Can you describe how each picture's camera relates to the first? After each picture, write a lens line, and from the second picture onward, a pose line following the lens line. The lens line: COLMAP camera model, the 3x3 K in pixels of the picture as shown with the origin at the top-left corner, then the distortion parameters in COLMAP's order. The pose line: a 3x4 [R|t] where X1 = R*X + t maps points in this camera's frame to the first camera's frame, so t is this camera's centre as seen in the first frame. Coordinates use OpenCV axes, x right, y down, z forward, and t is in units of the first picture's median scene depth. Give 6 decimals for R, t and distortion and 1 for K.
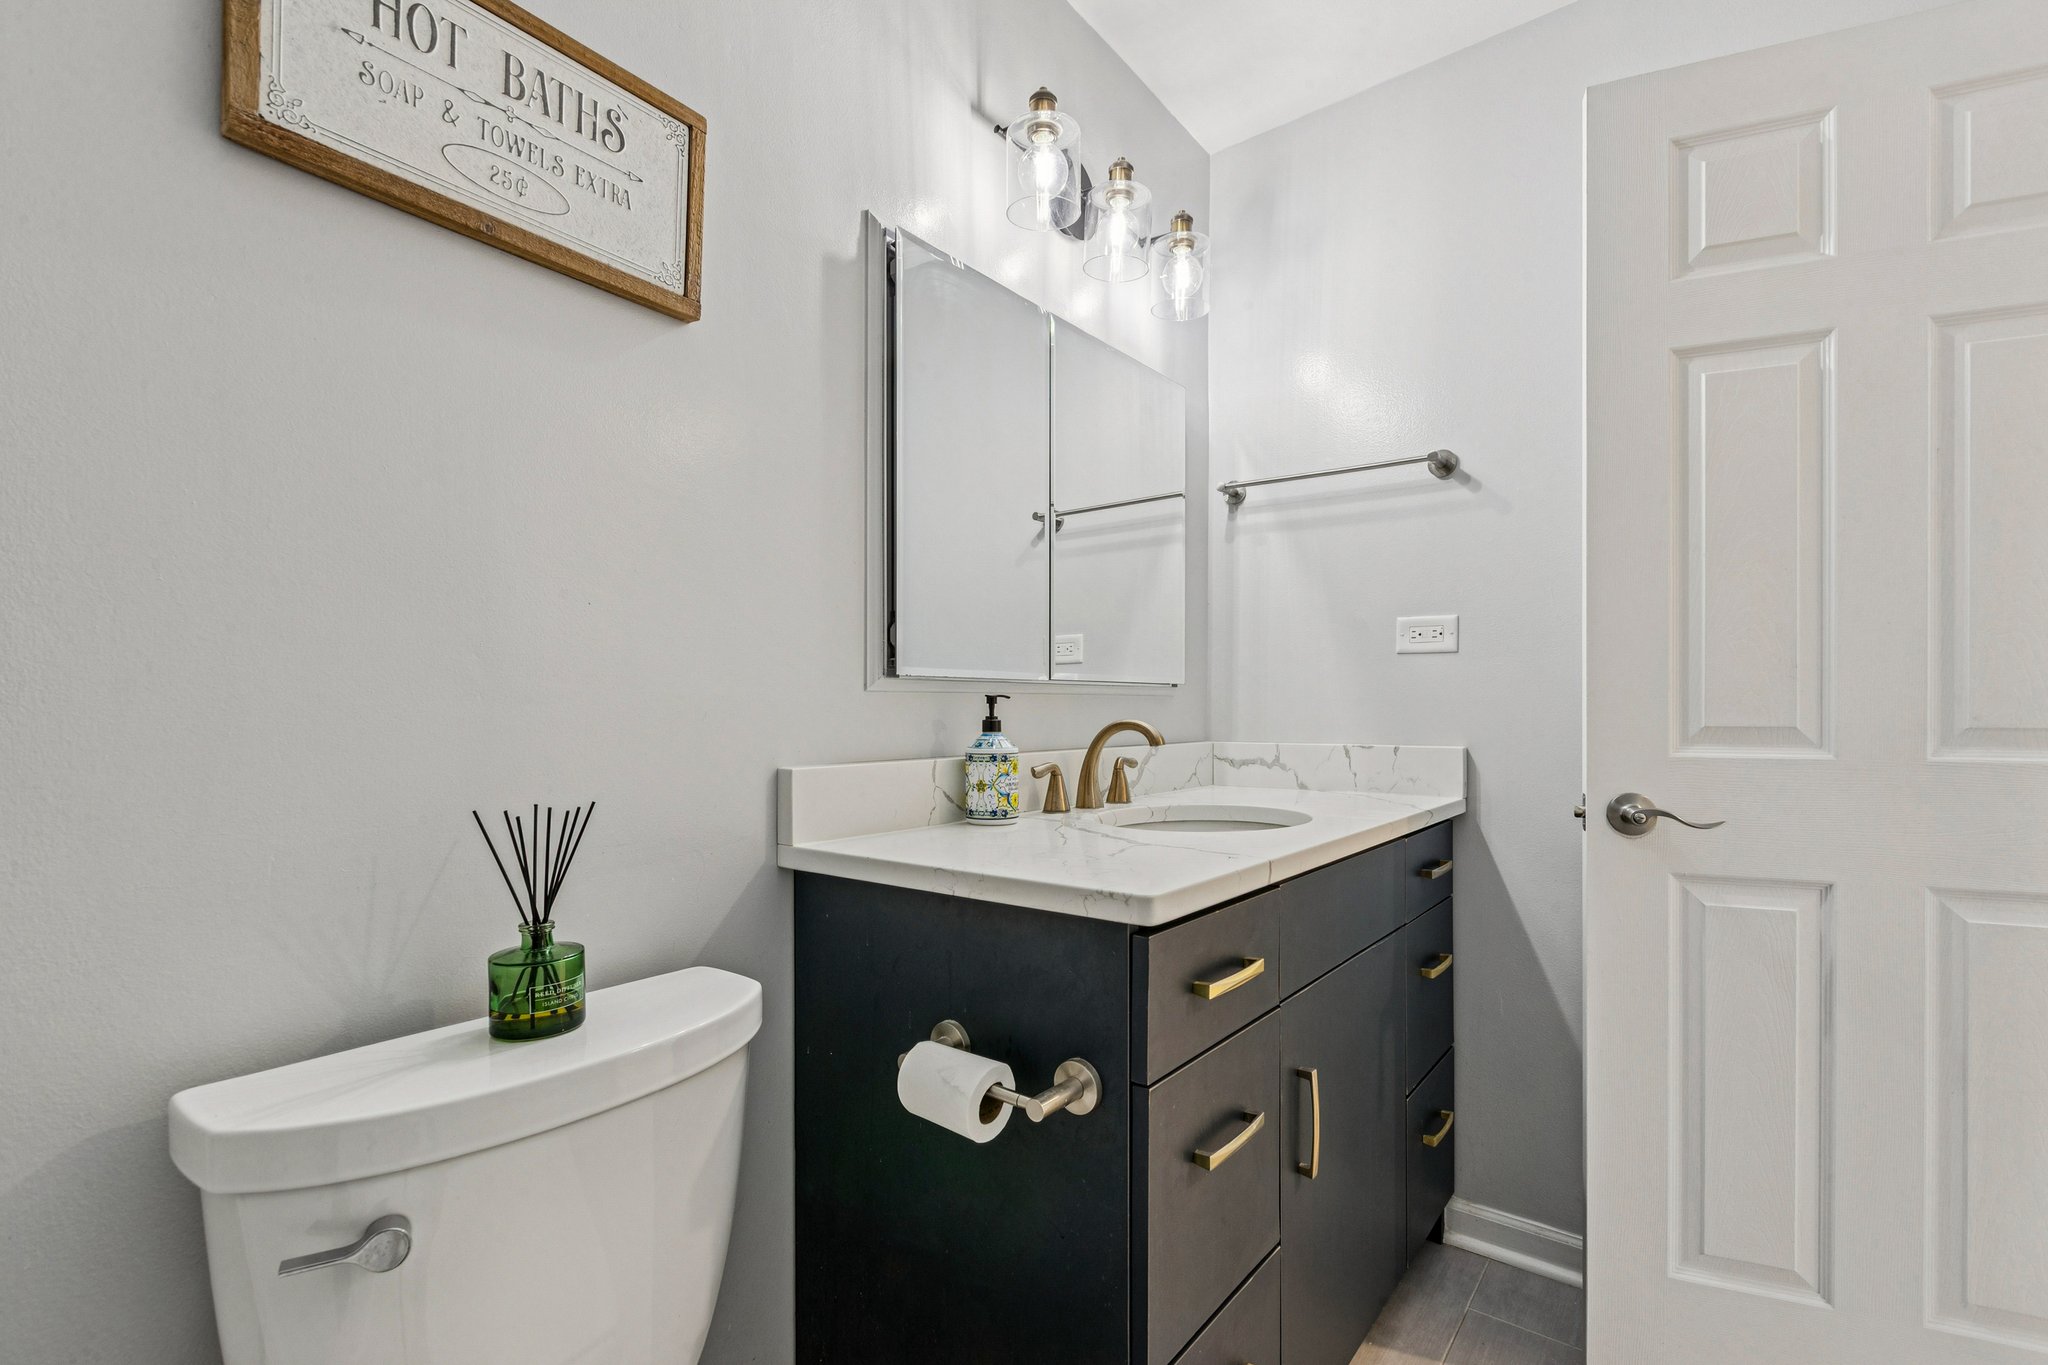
lens RADIAL K [[942.6, 0, 1025.7], [0, 942.6, 699.4], [0, 0, 1]] dist [0.004868, -0.000443]
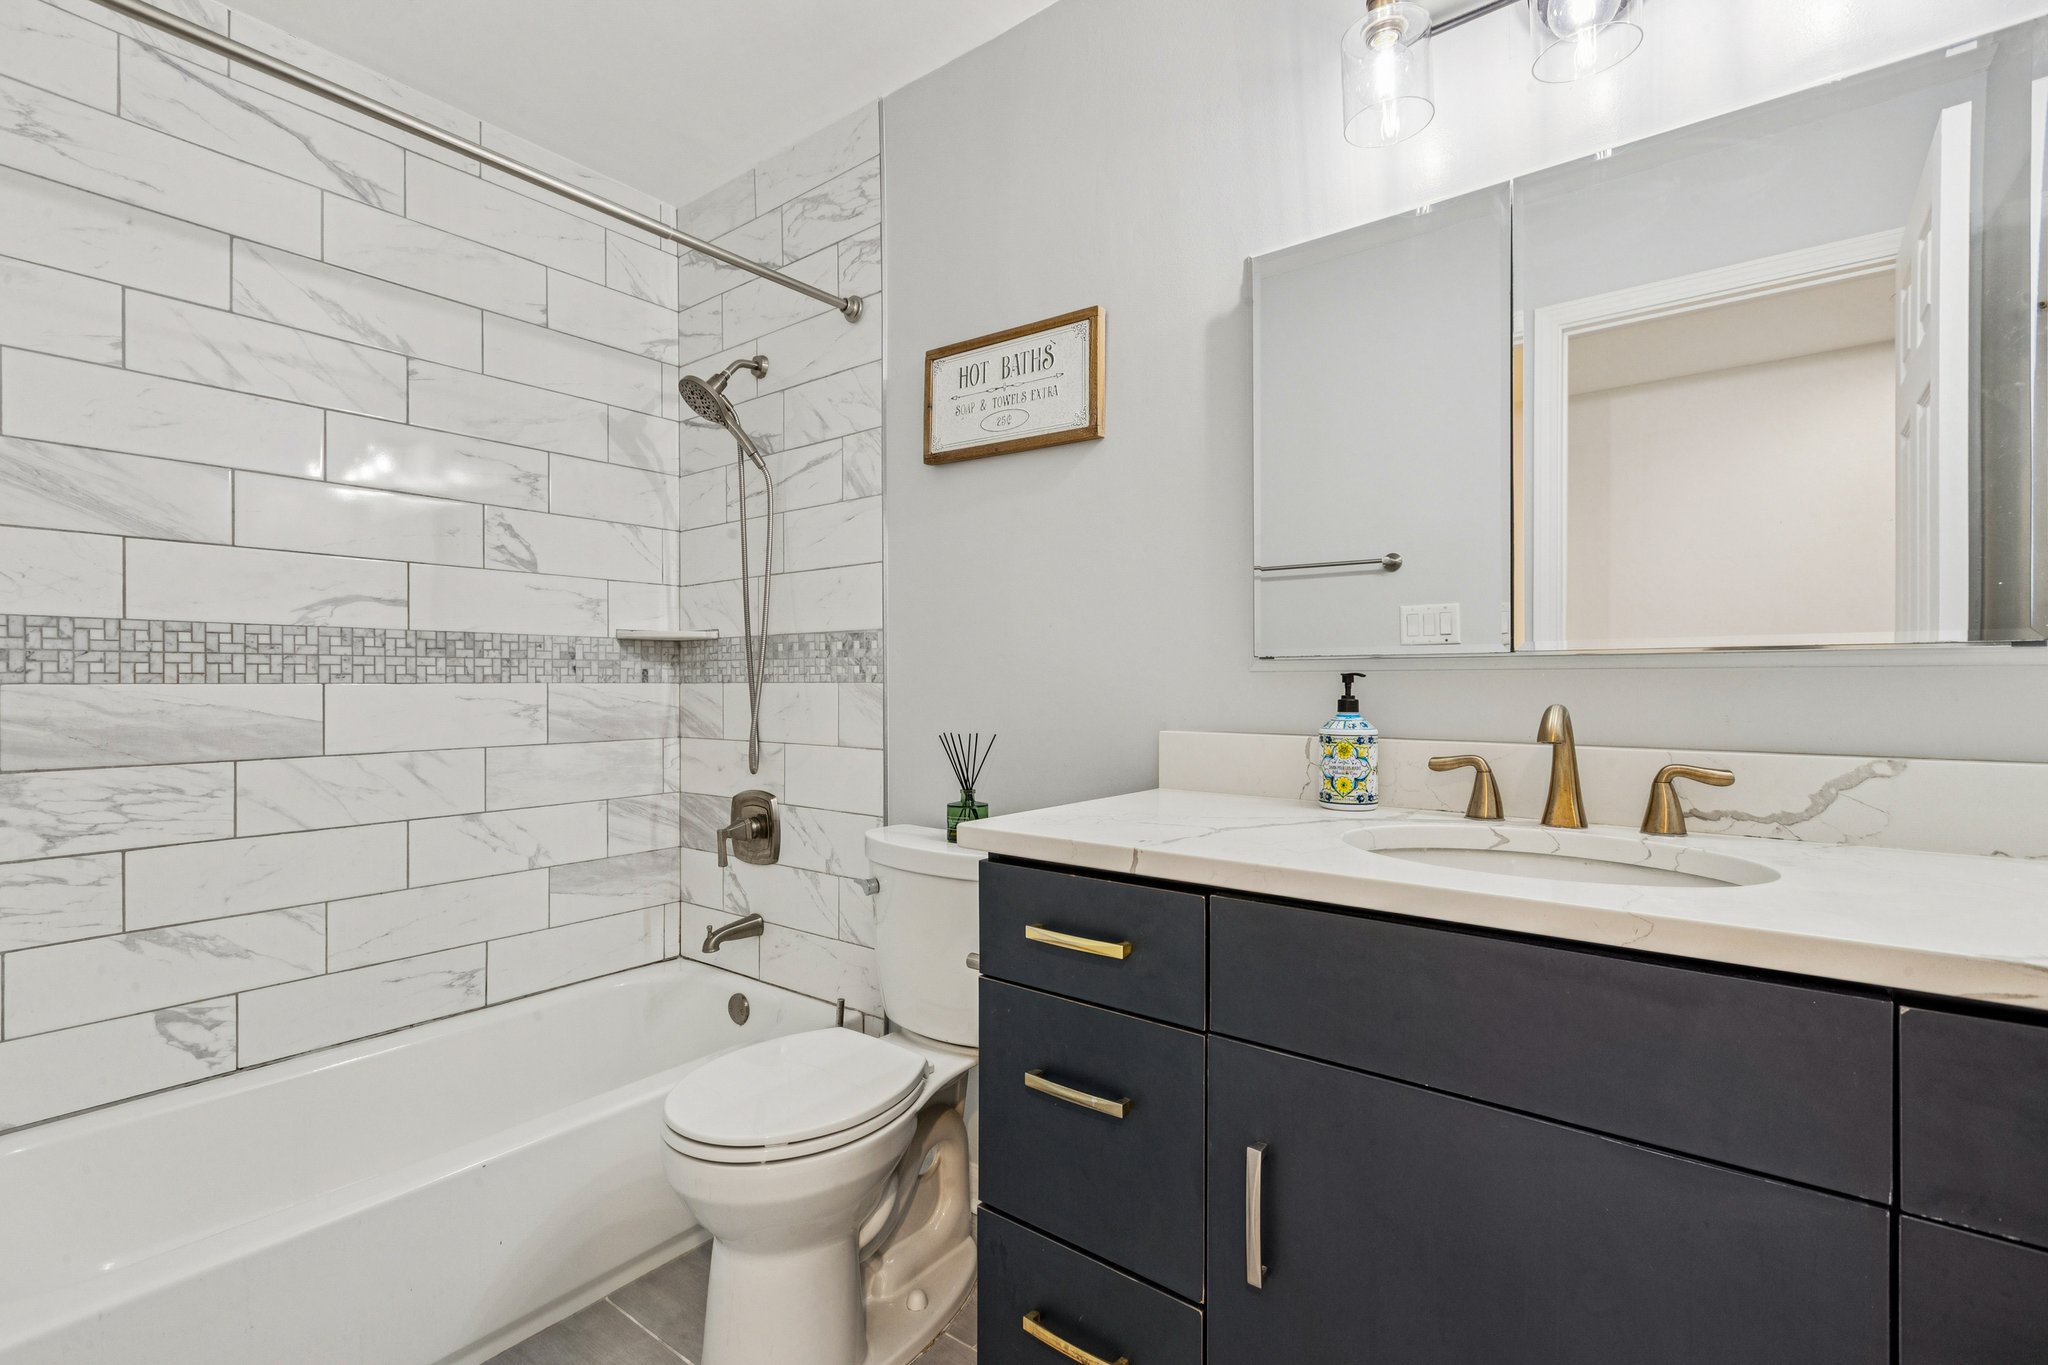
lens RADIAL K [[942.6, 0, 1024.8], [0, 942.6, 679.6], [0, 0, 1]] dist [0.004868, -0.000443]
pose [[-0.019398, -0.005525, -0.999797, 1.307201], [0.007331, 0.999957, -0.005668, 0.006974], [0.999785, -0.007440, -0.019356, 0.983668]]
